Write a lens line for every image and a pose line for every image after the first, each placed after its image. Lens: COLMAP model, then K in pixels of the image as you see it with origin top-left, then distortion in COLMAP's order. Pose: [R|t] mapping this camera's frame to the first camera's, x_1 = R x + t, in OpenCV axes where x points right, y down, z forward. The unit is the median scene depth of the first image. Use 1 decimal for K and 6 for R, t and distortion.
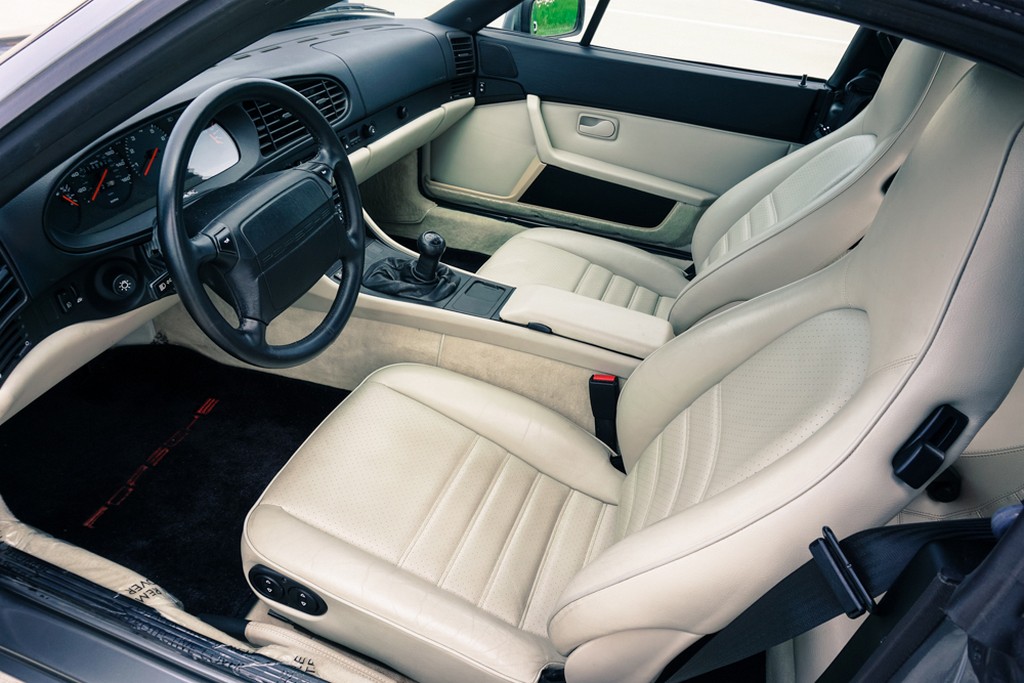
lens RADIAL K [[699.3, 0, 507.7], [0, 699.3, 342.4], [0, 0, 1]] dist [-0.038632, 0.030310]
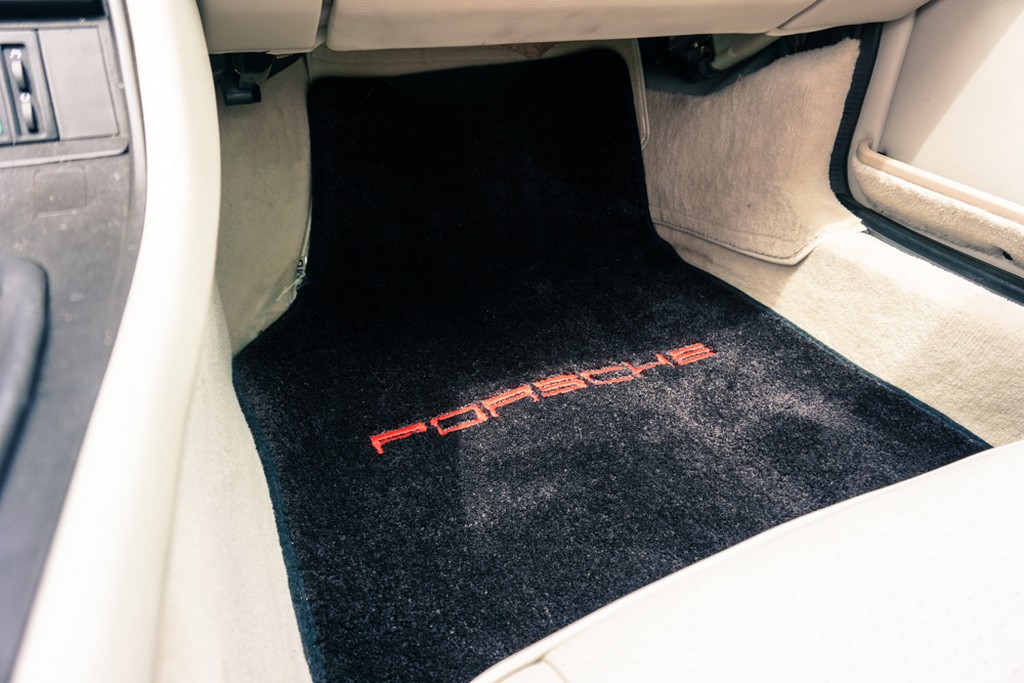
lens RADIAL K [[699.3, 0, 506.0], [0, 699.3, 341.5], [0, 0, 1]] dist [-0.038632, 0.030310]
pose [[0.696908, 0.326365, -0.638596, 0.005493], [-0.375824, 0.924589, 0.062385, -0.107426], [0.610799, 0.196522, 0.767010, 0.672278]]
